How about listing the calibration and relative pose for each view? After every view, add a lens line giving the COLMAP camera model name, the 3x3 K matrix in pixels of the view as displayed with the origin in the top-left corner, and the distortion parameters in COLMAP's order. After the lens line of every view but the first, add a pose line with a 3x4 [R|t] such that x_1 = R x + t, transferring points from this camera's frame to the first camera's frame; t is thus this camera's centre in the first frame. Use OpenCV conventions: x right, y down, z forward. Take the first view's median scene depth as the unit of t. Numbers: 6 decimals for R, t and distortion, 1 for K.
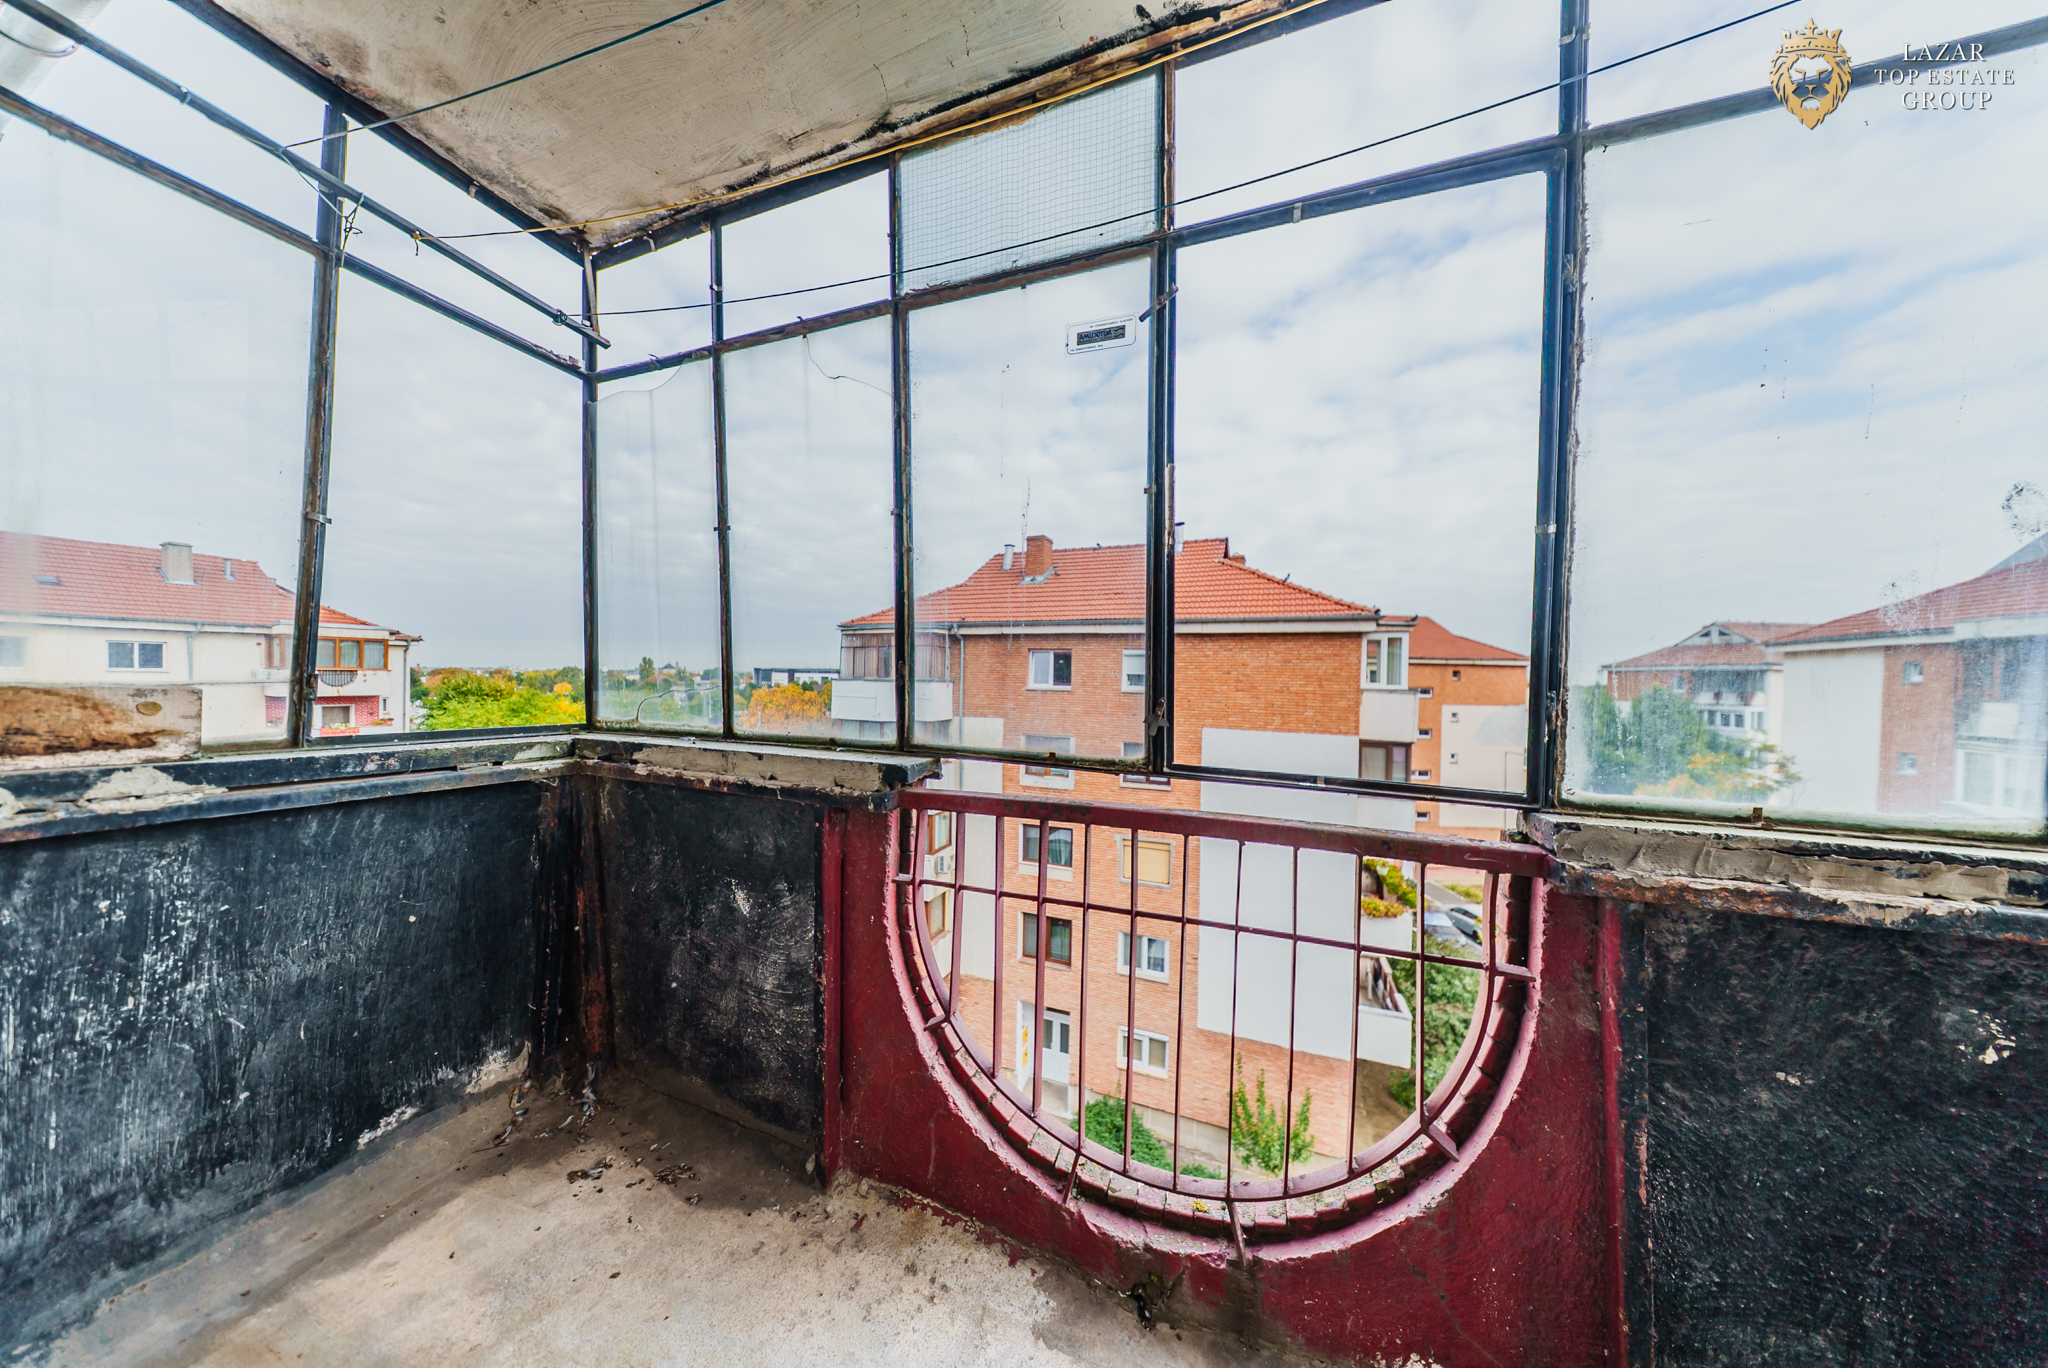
lens RADIAL K [[592.3, 0, 1024.1], [0, 592.3, 677.2], [0, 0, 1]] dist [-0.002268, -0.000632]
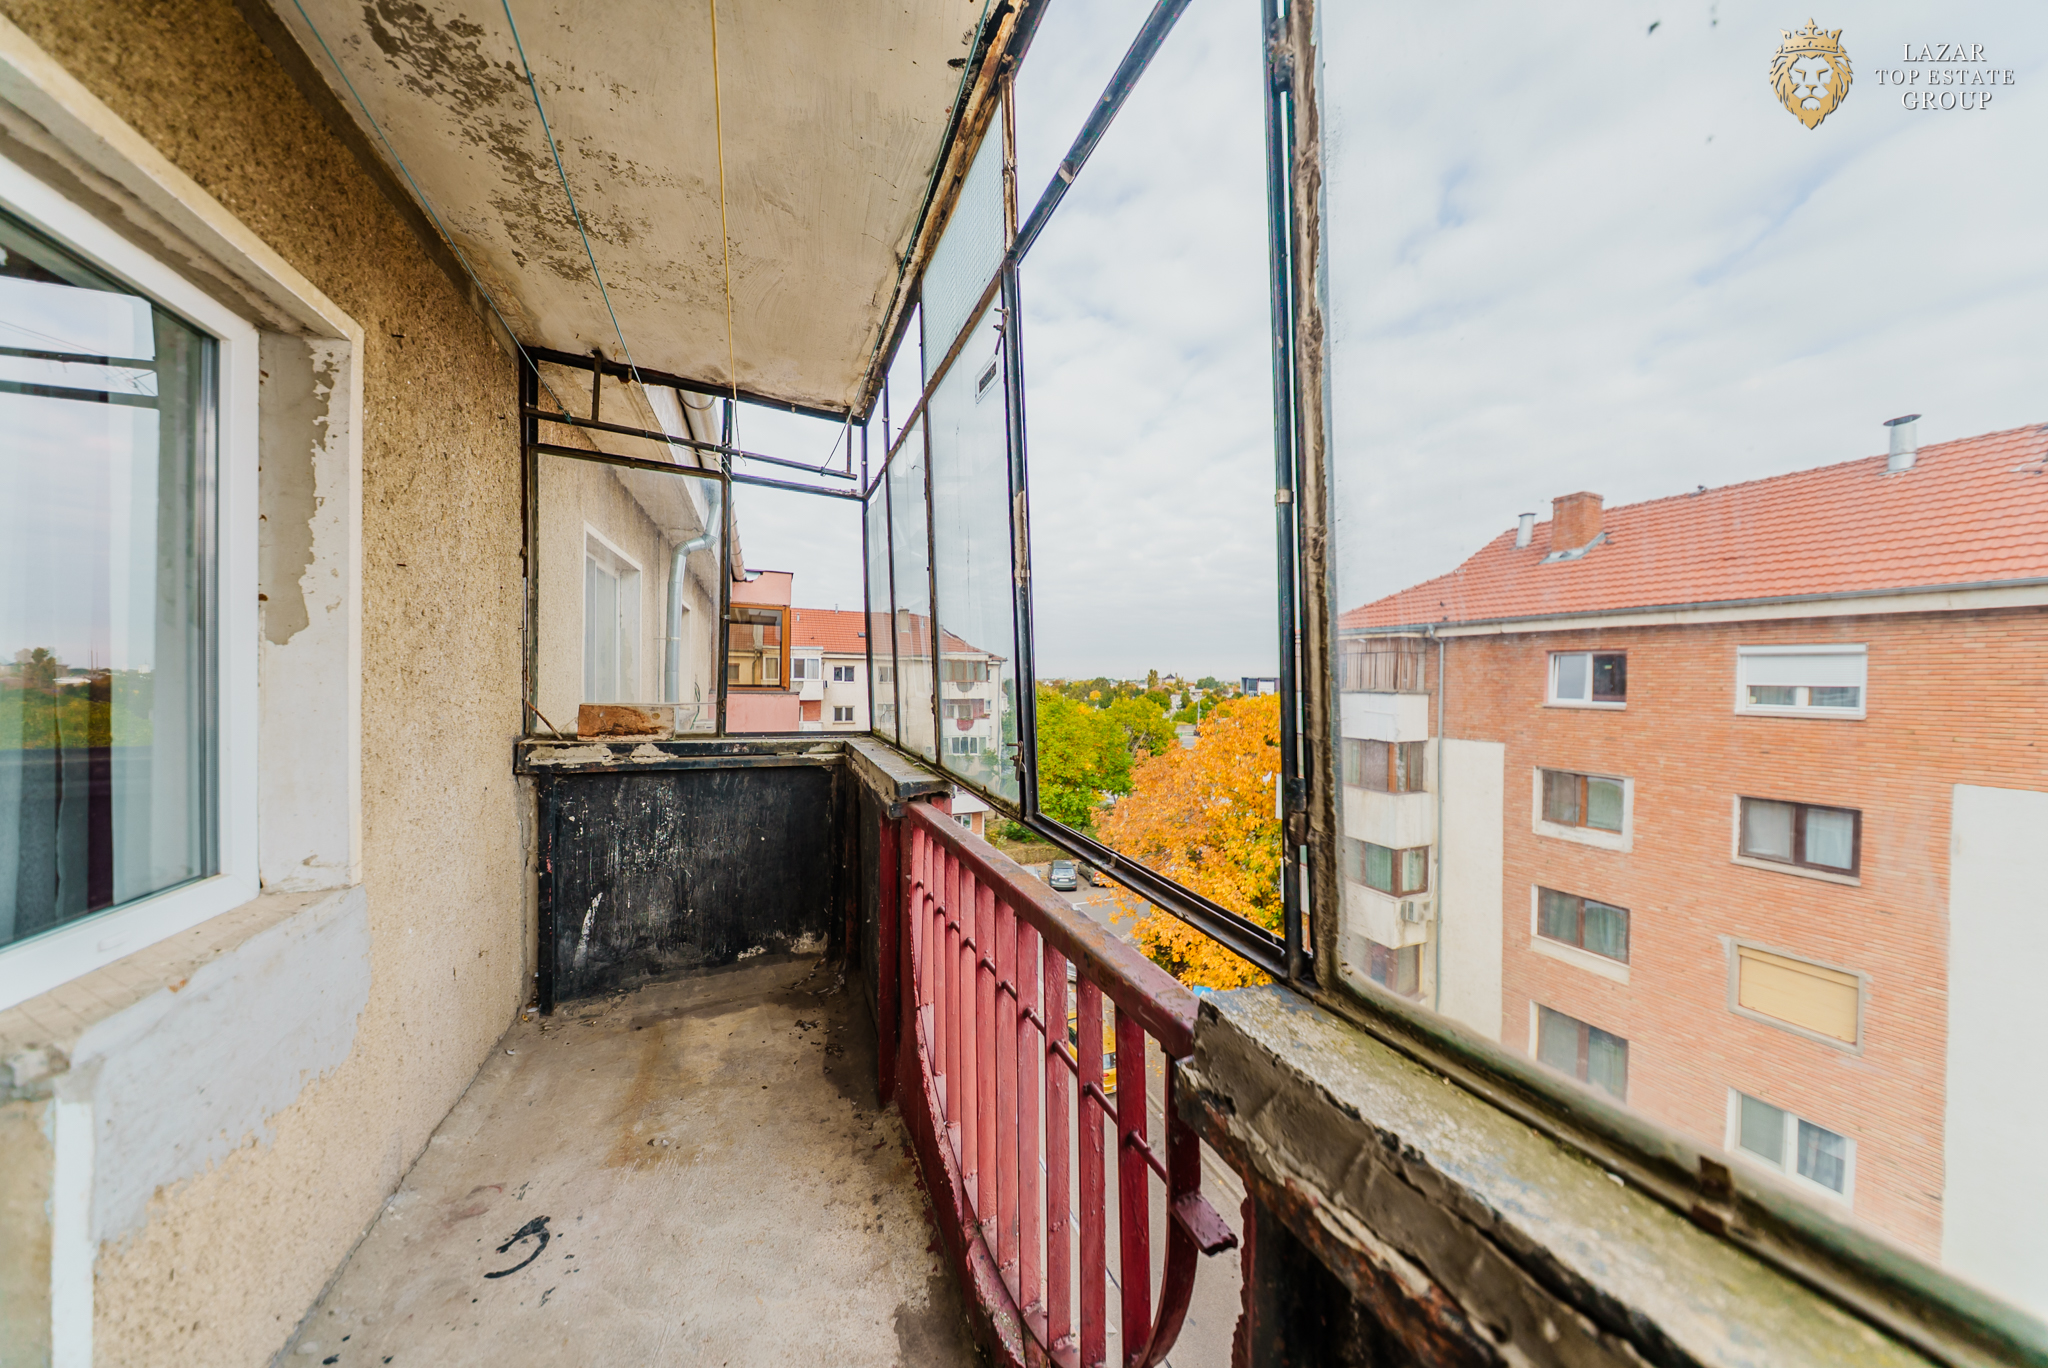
lens RADIAL K [[592.3, 0, 1036.7], [0, 592.3, 677.2], [0, 0, 1]] dist [-0.002268, -0.000632]
pose [[0.724303, -0.009679, -0.689414, 0.814573], [-0.000939, 0.999887, -0.015024, -0.046255], [0.689481, 0.011529, 0.724212, 0.305883]]
